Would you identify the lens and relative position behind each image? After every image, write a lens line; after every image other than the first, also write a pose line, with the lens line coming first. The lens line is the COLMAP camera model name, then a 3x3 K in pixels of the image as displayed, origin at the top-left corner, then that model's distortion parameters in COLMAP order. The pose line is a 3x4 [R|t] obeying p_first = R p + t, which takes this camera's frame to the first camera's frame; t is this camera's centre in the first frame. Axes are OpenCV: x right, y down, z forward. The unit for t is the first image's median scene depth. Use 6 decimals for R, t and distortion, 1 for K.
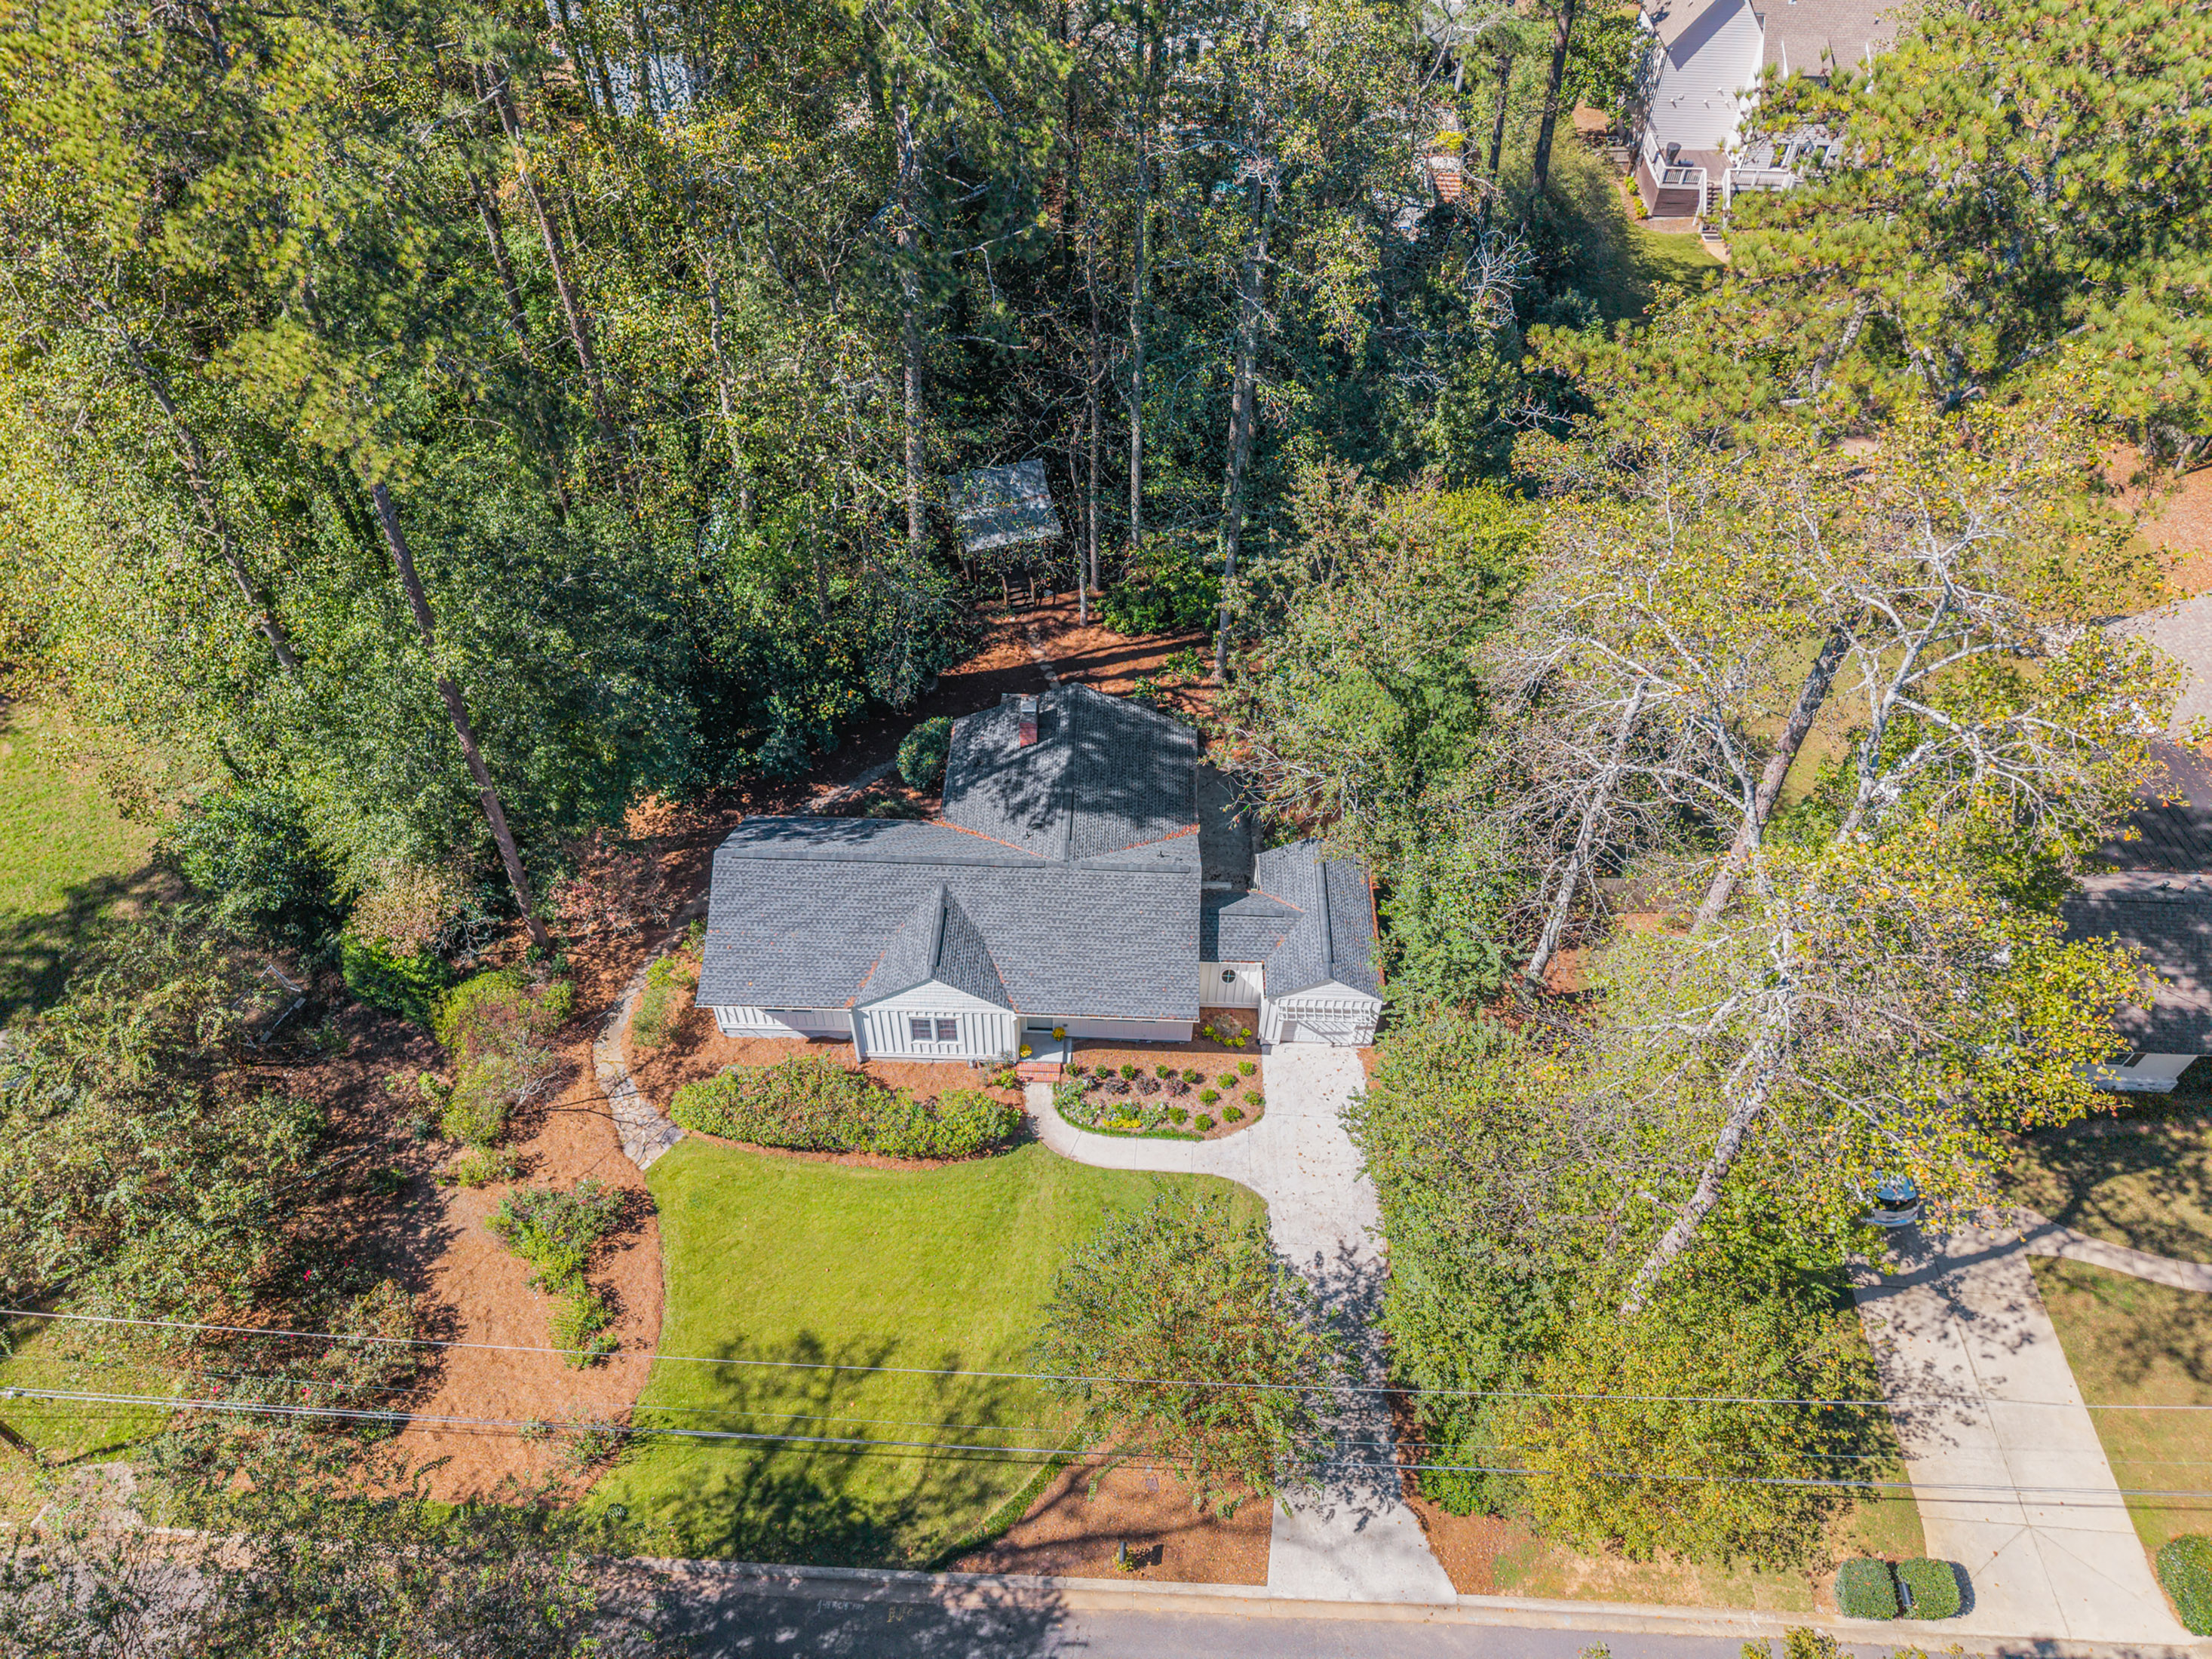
lens RADIAL K [[1542.6, 0, 1106.0], [0, 1542.6, 829.5], [0, 0, 1]] dist [0.029677, -0.001140]
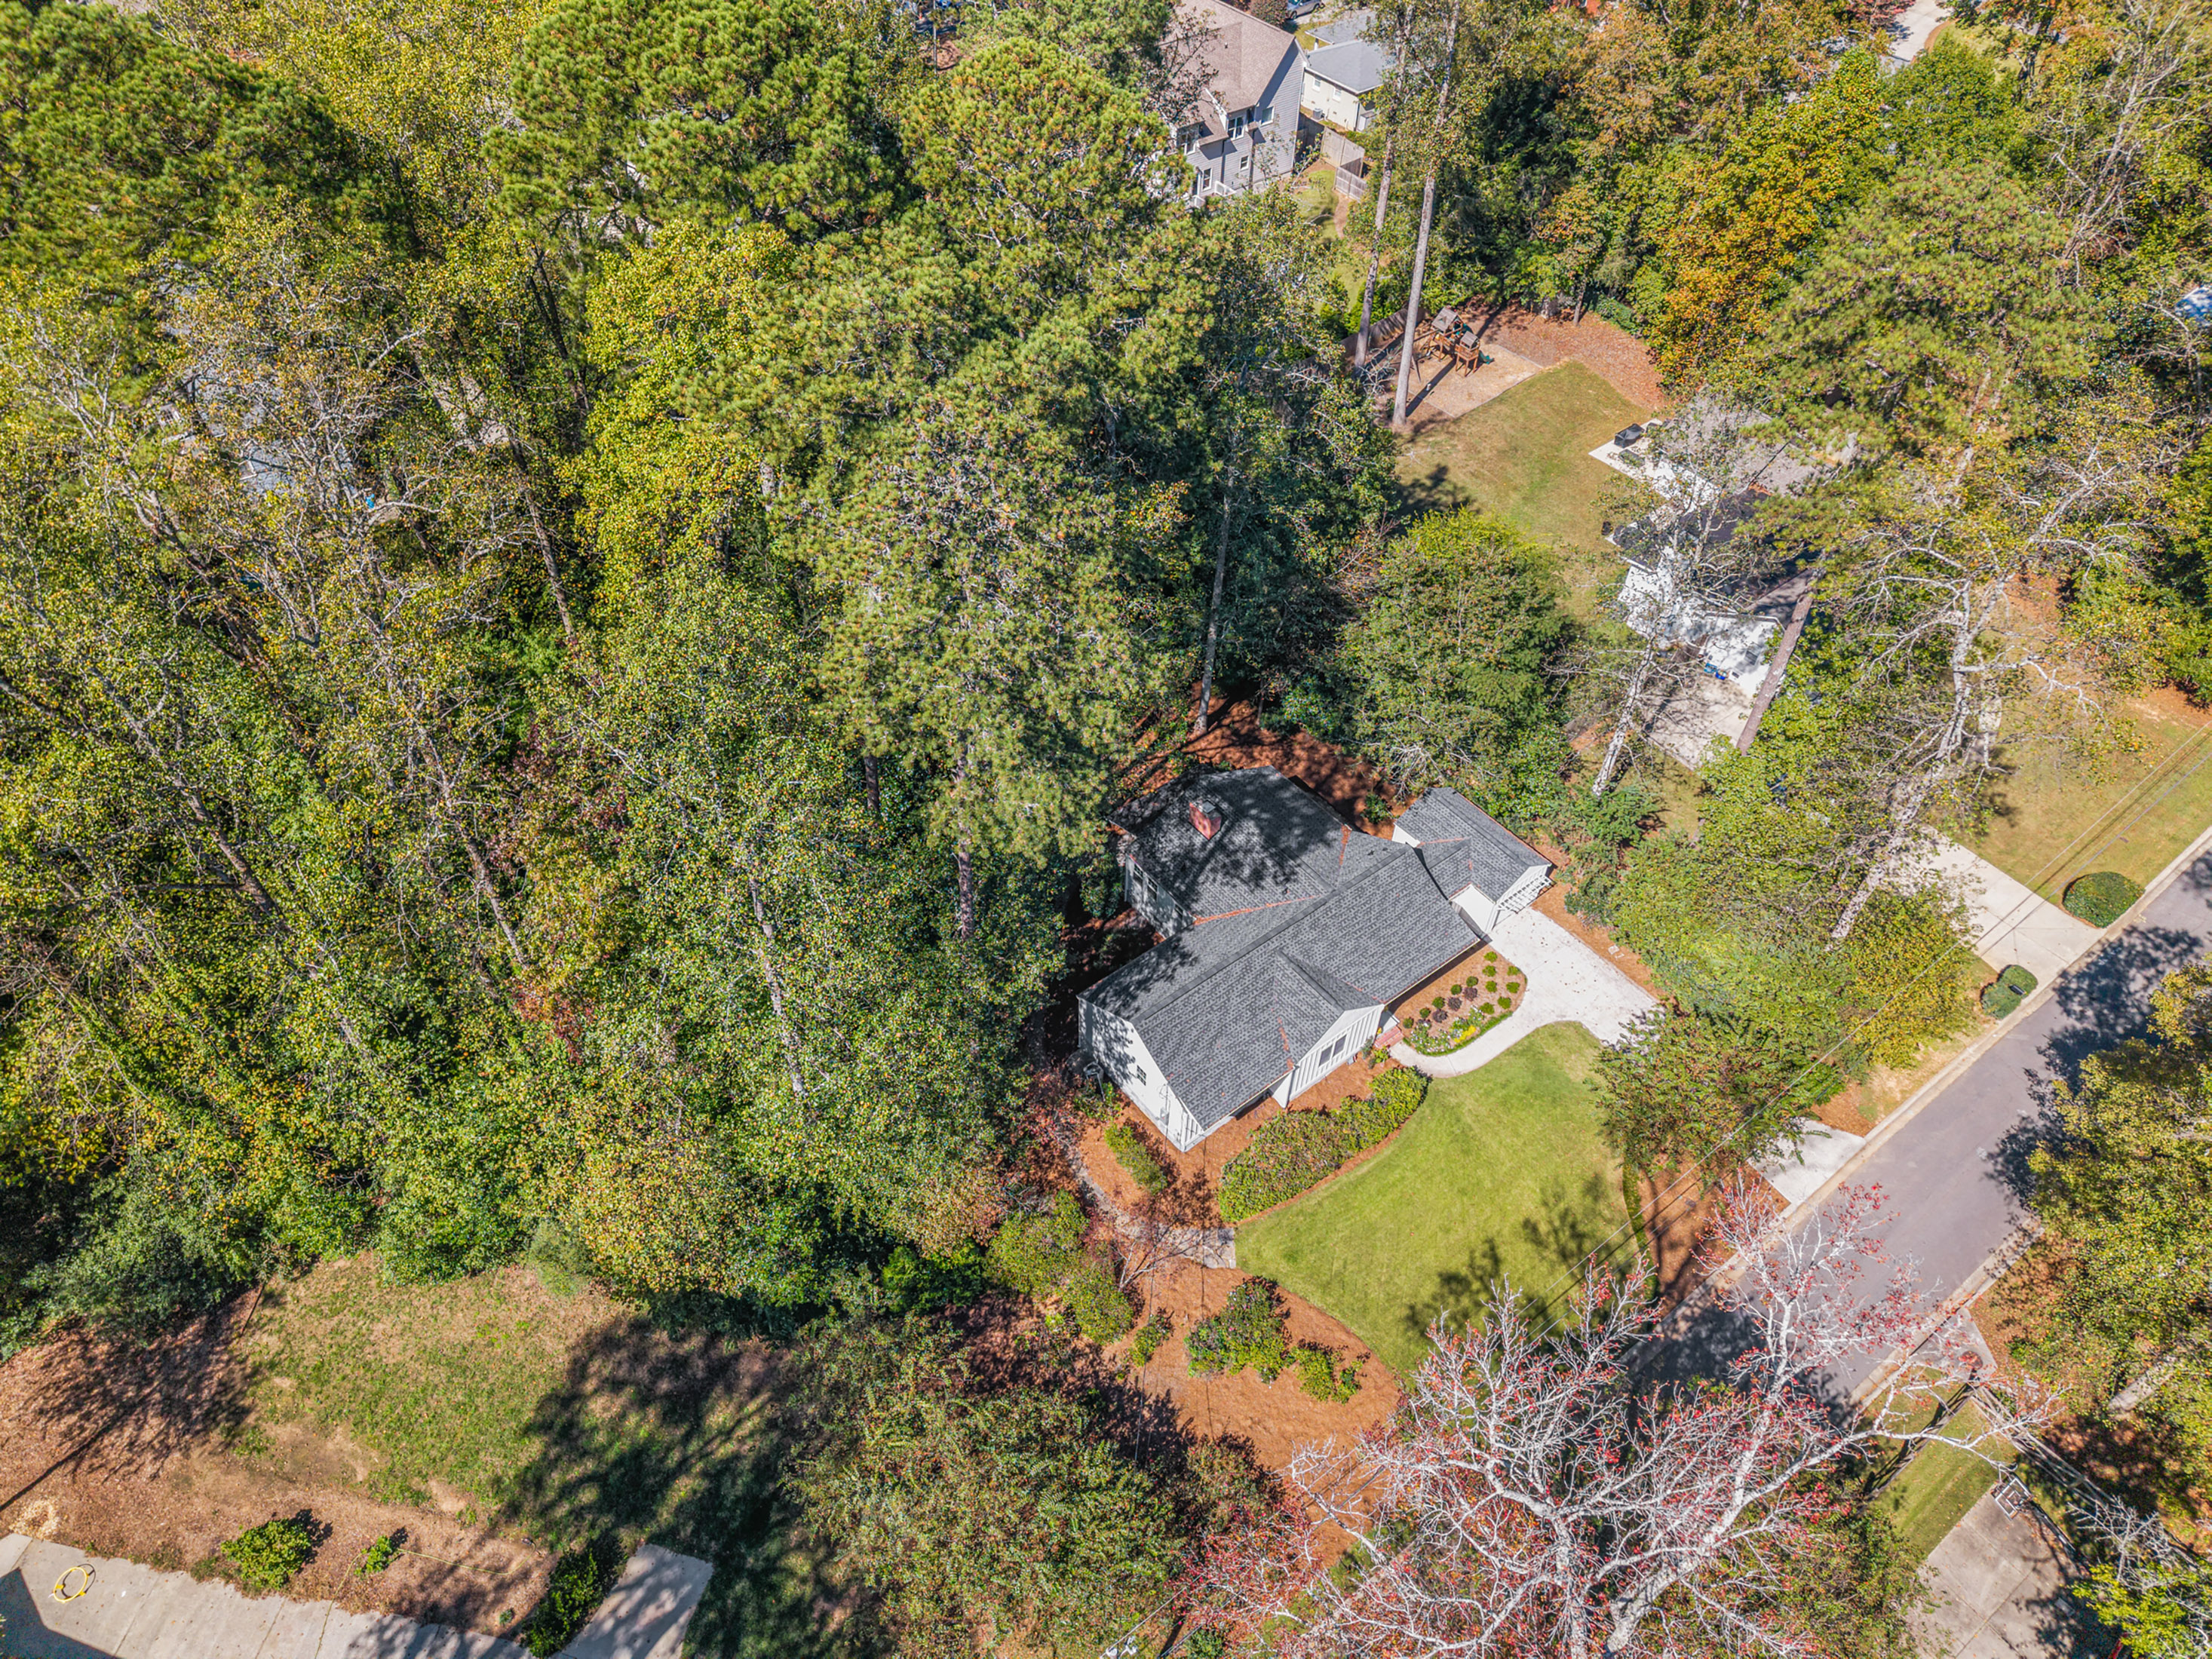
lens RADIAL K [[1542.6, 0, 1106.0], [0, 1542.6, 829.5], [0, 0, 1]] dist [0.029677, -0.001140]
pose [[0.745723, -0.463279, 0.478822, -0.812552], [0.439077, 0.882259, 0.169797, -0.350828], [-0.501108, 0.083618, 0.861335, -0.054012]]
